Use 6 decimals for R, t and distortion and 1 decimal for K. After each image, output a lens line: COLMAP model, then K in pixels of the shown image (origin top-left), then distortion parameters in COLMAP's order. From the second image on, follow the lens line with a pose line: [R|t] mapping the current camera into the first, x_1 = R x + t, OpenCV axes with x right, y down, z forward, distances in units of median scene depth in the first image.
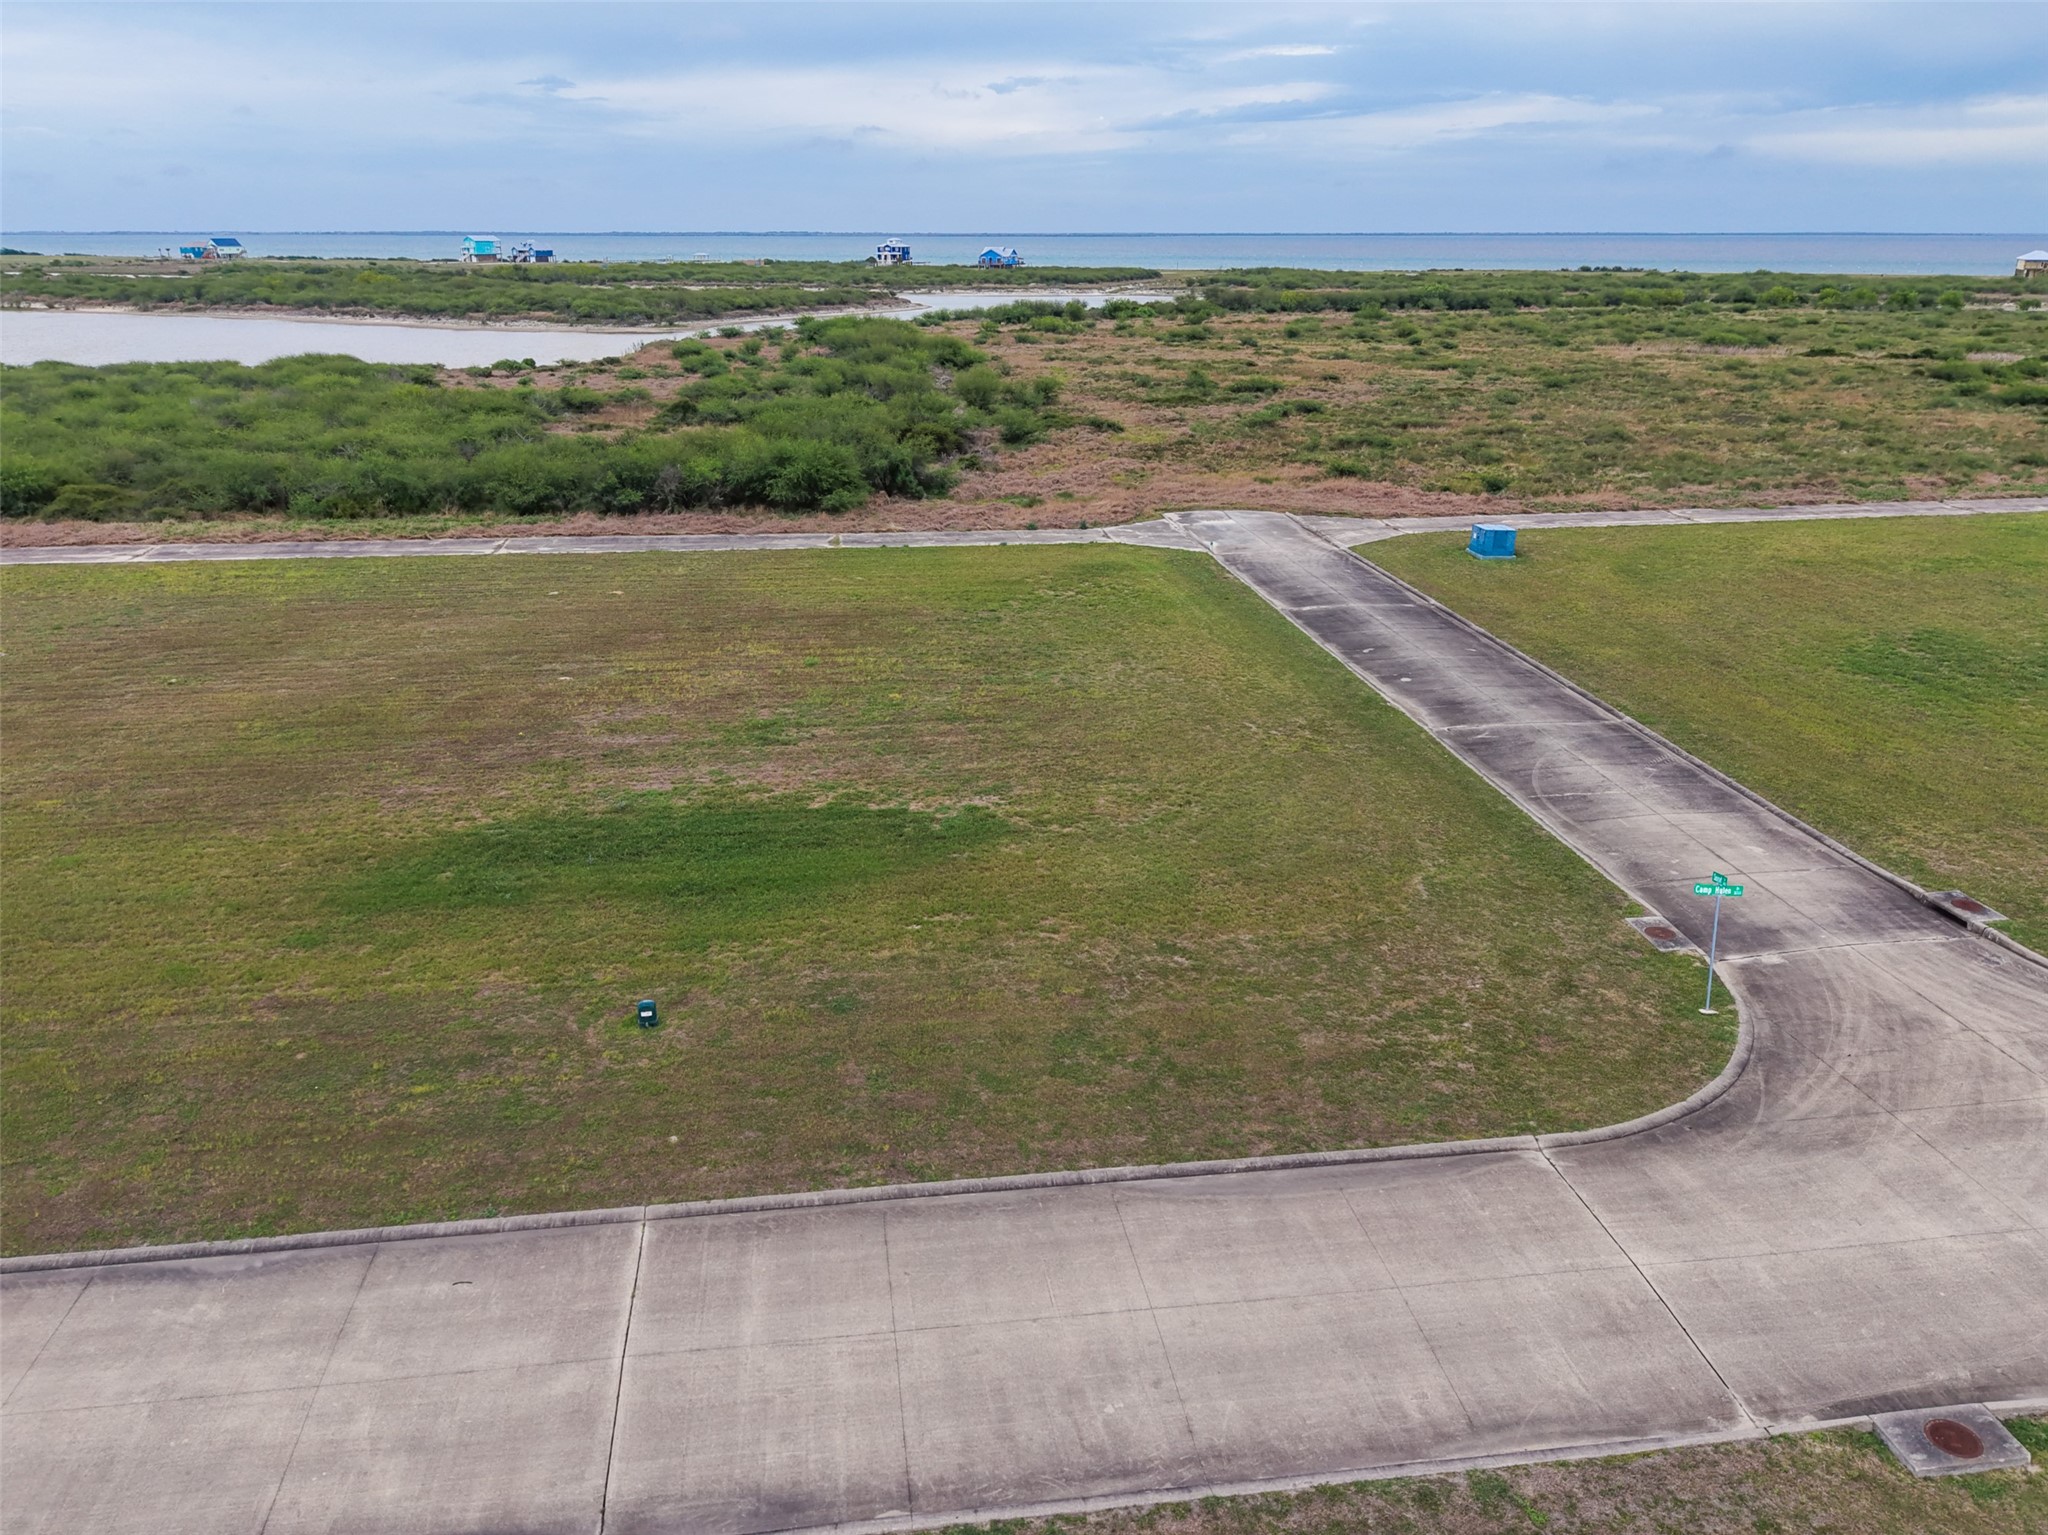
lens RADIAL K [[1435.3, 0, 1008.6], [0, 1435.3, 773.5], [0, 0, 1]] dist [0.030415, -0.030369]
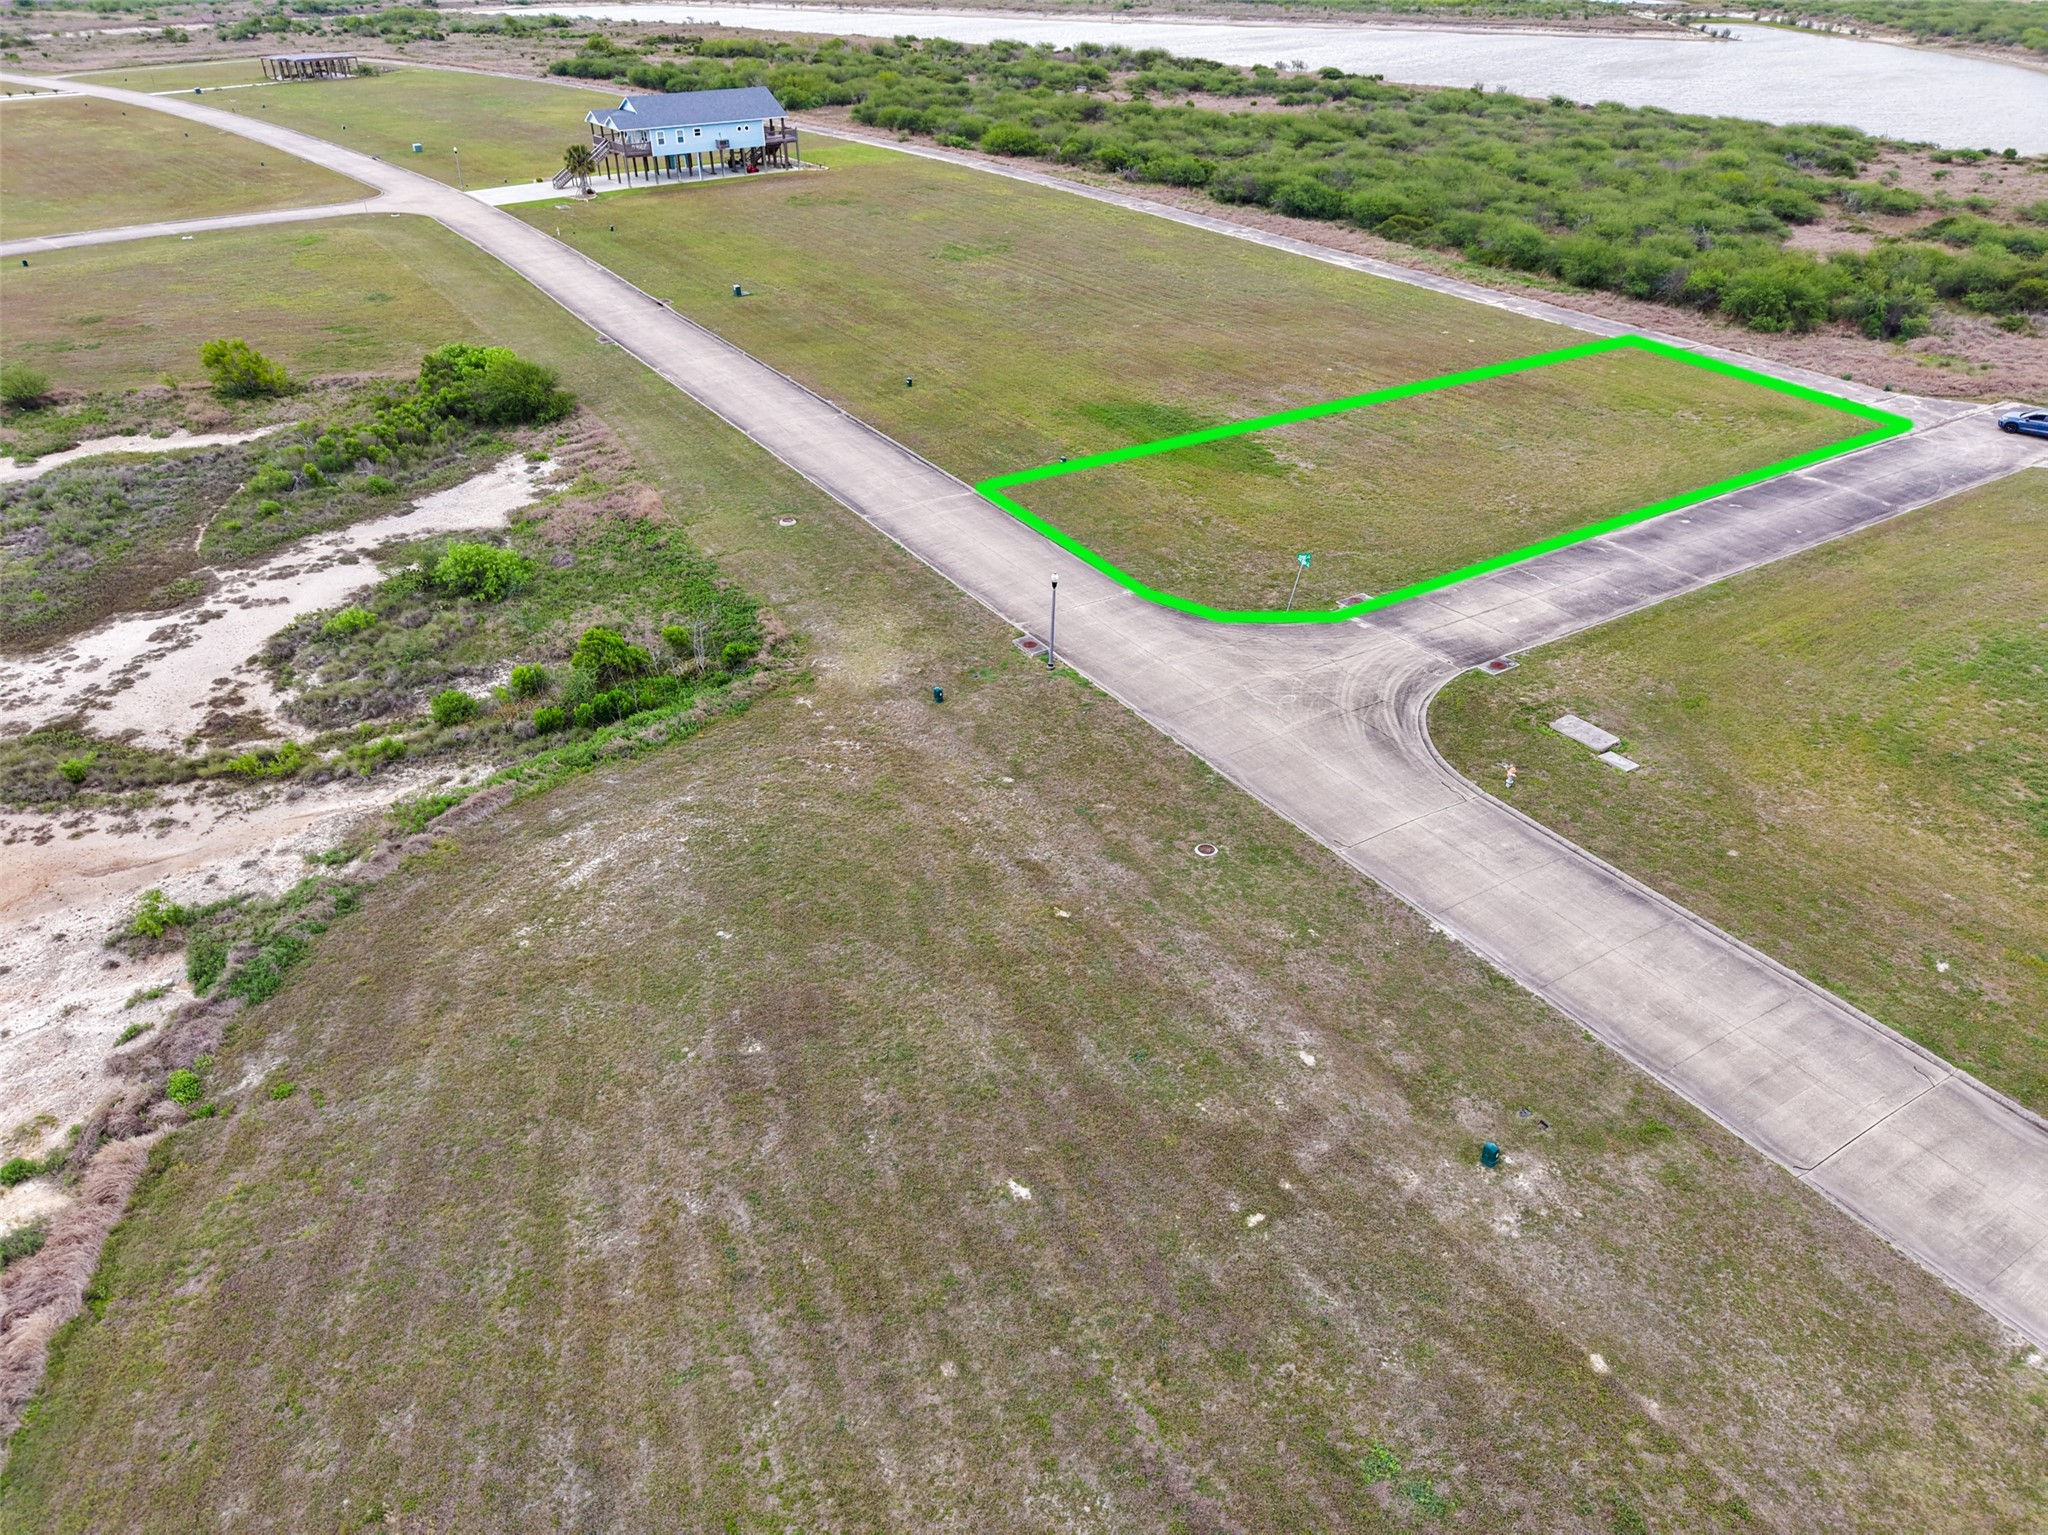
lens RADIAL K [[1435.3, 0, 1027.3], [0, 1435.3, 770.2], [0, 0, 1]] dist [0.030415, -0.030369]
pose [[0.397964, 0.464641, -0.791033, 1.412256], [-0.310831, 0.879546, 0.360255, -0.181576], [0.863139, 0.102509, 0.494453, -0.221850]]
